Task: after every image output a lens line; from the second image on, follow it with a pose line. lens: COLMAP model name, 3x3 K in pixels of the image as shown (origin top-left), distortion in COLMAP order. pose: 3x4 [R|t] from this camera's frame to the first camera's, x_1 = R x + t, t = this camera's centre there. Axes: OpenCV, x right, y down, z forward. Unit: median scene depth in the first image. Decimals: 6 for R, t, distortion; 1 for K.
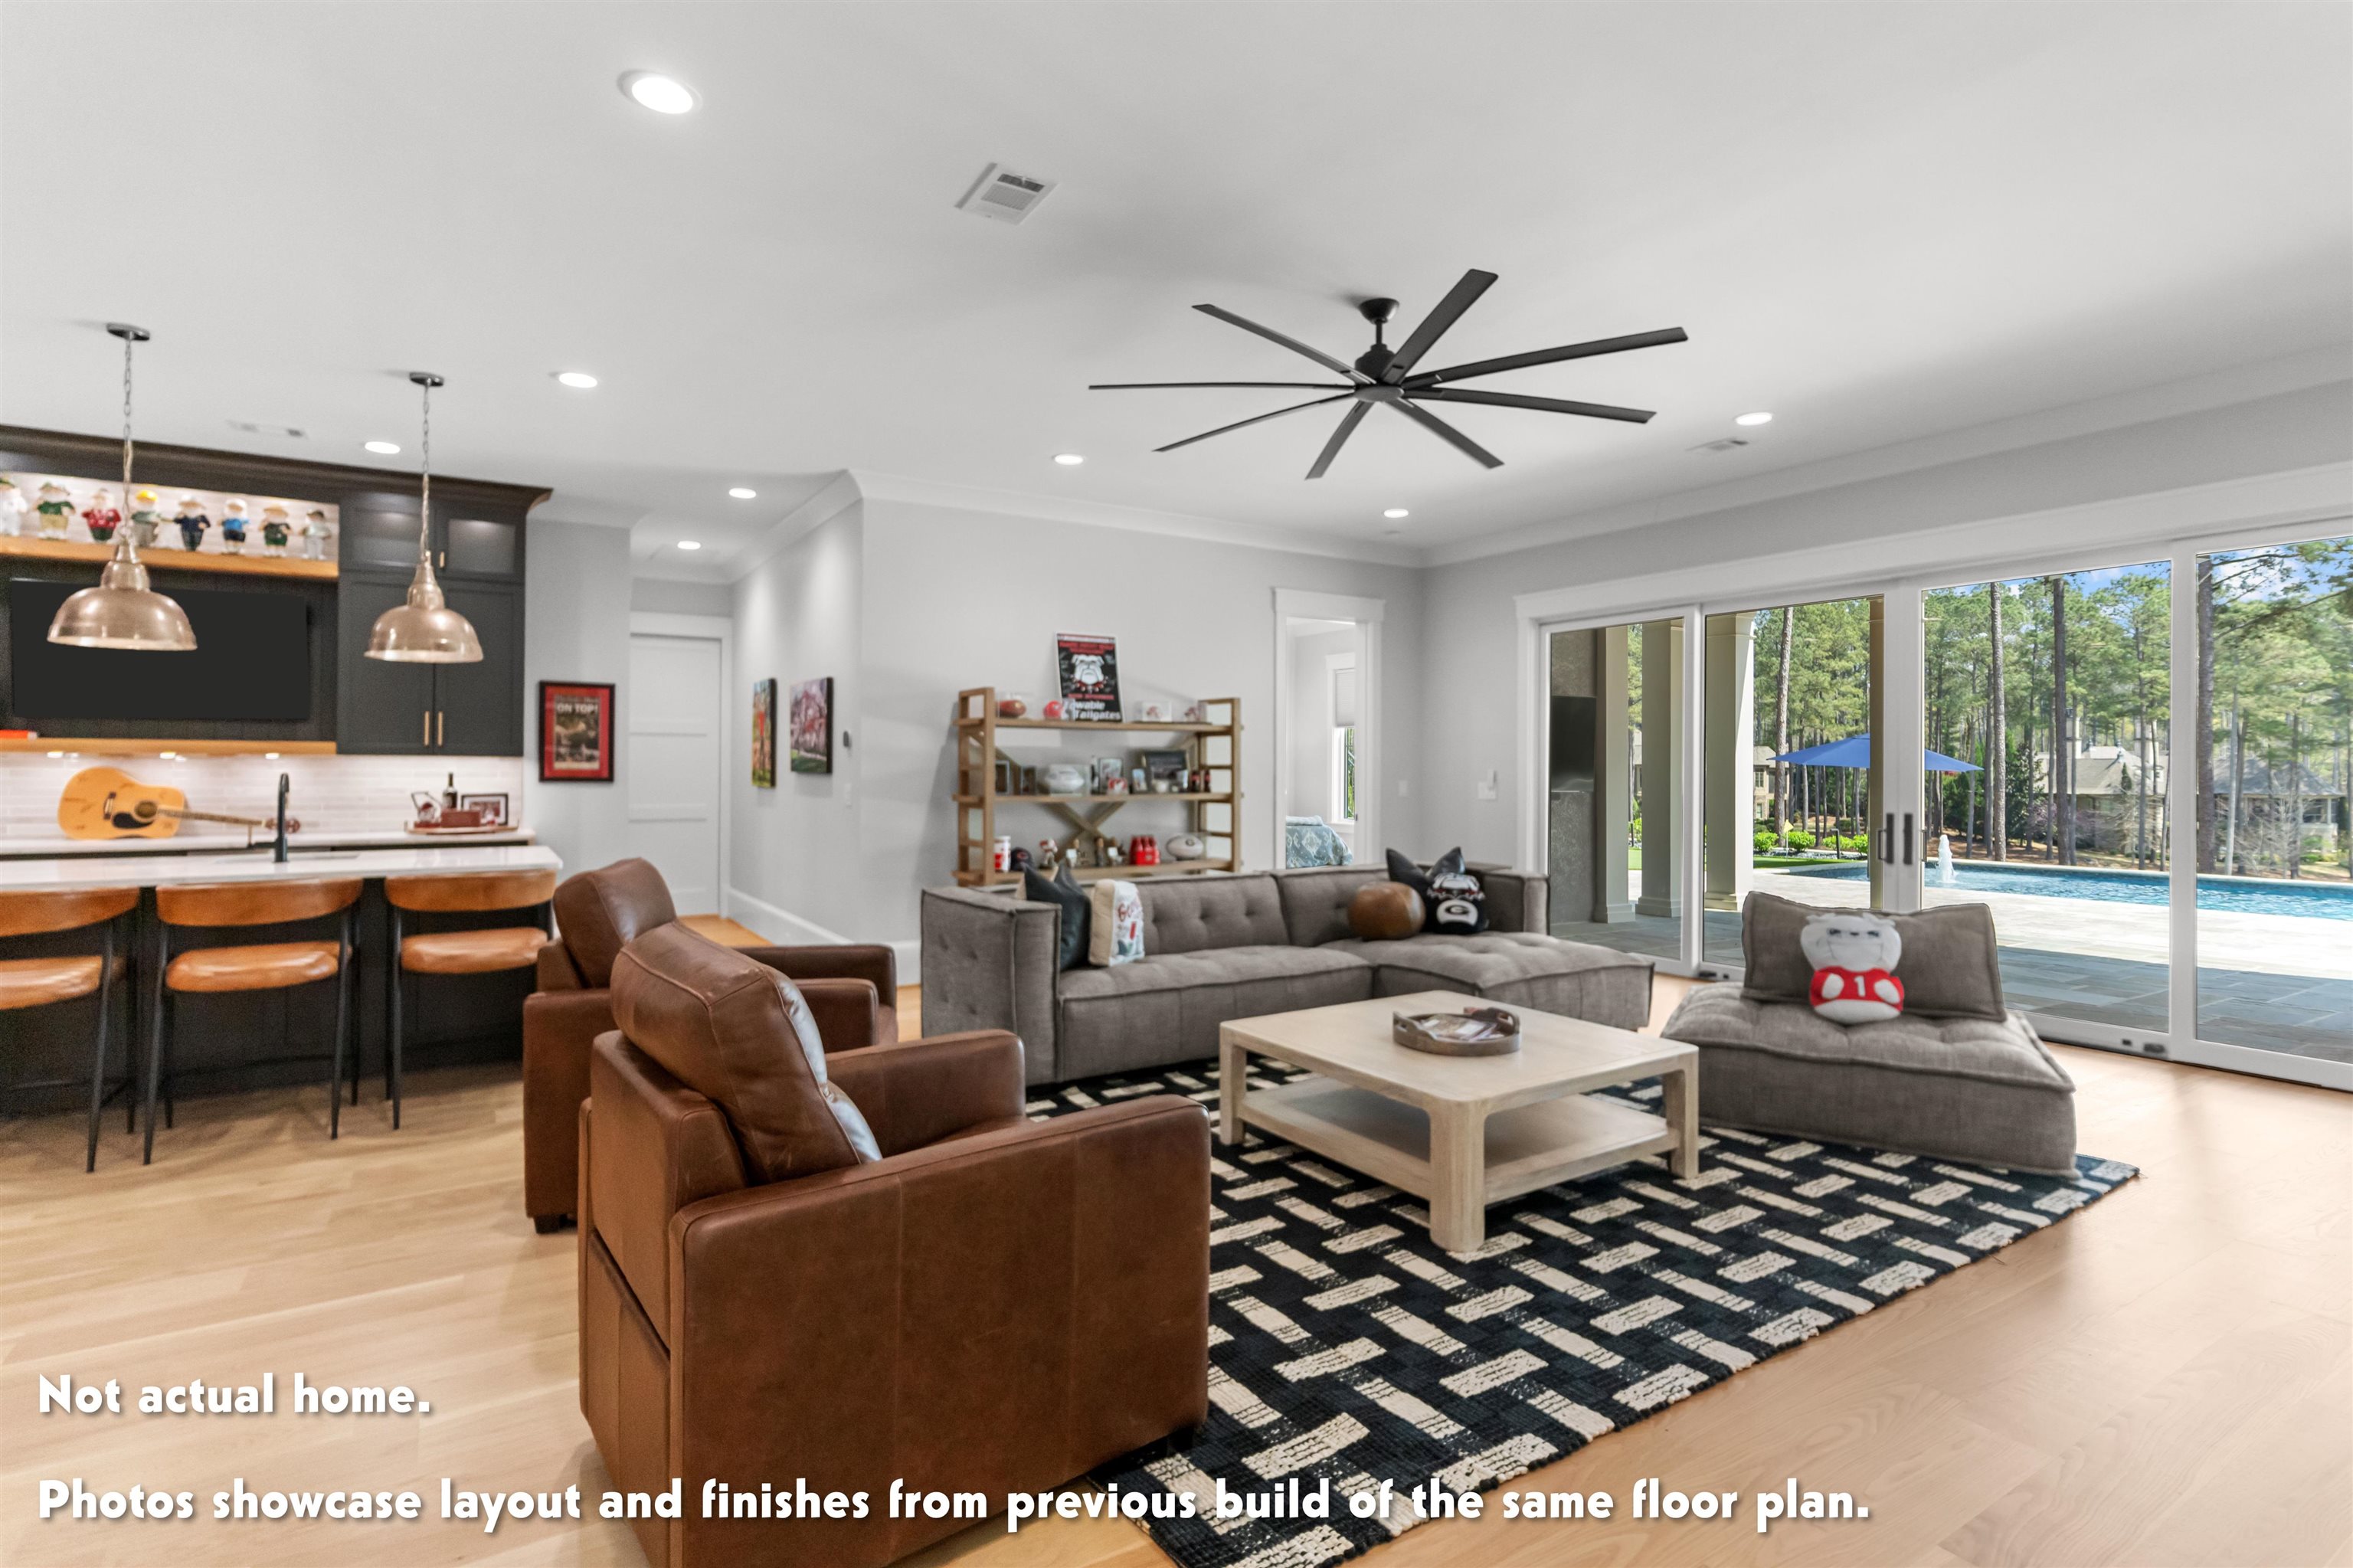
lens RADIAL K [[1198.4, 0, 1176.1], [0, 1198.4, 771.5], [0, 0, 1]] dist [-0.000620, -0.000048]
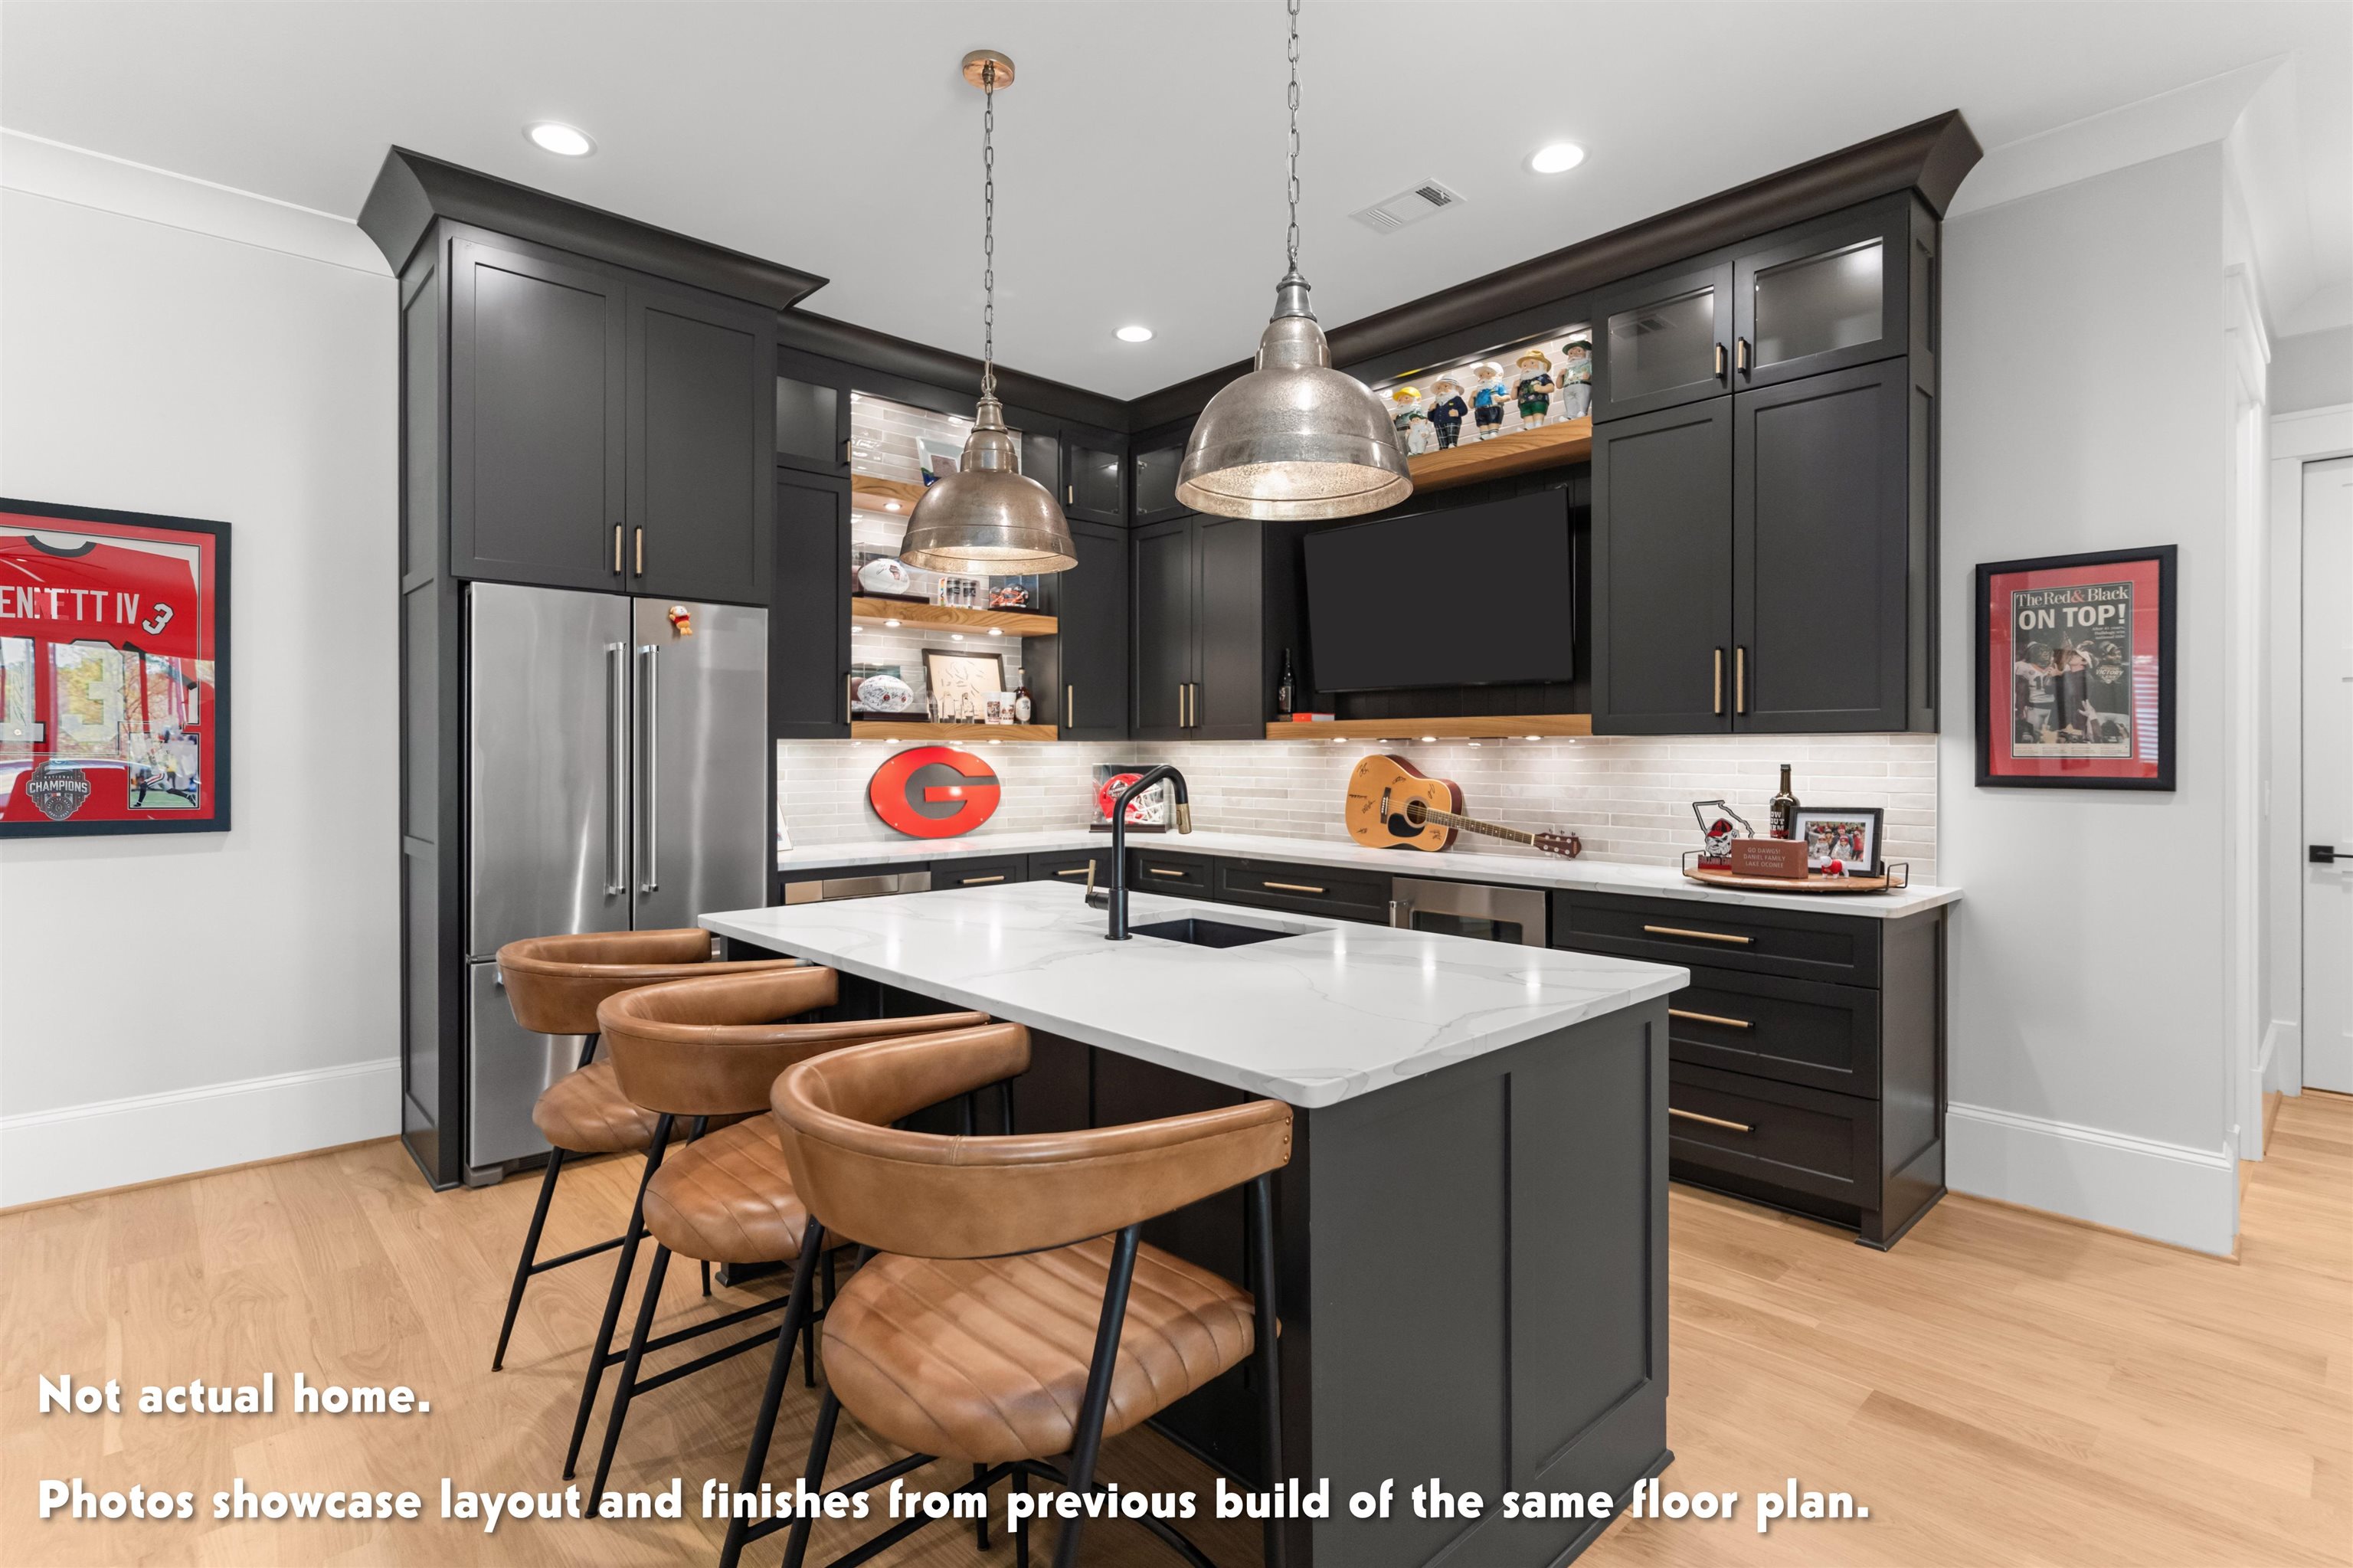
lens RADIAL K [[1117.9, 0, 1178.5], [0, 1117.9, 770.5], [0, 0, 1]] dist [0.004641, 0.000565]
pose [[0.173598, 0.007395, -0.984789, -0.178264], [-0.008872, 0.999943, 0.005945, 0.002951], [0.984777, 0.007705, 0.173654, 0.680467]]
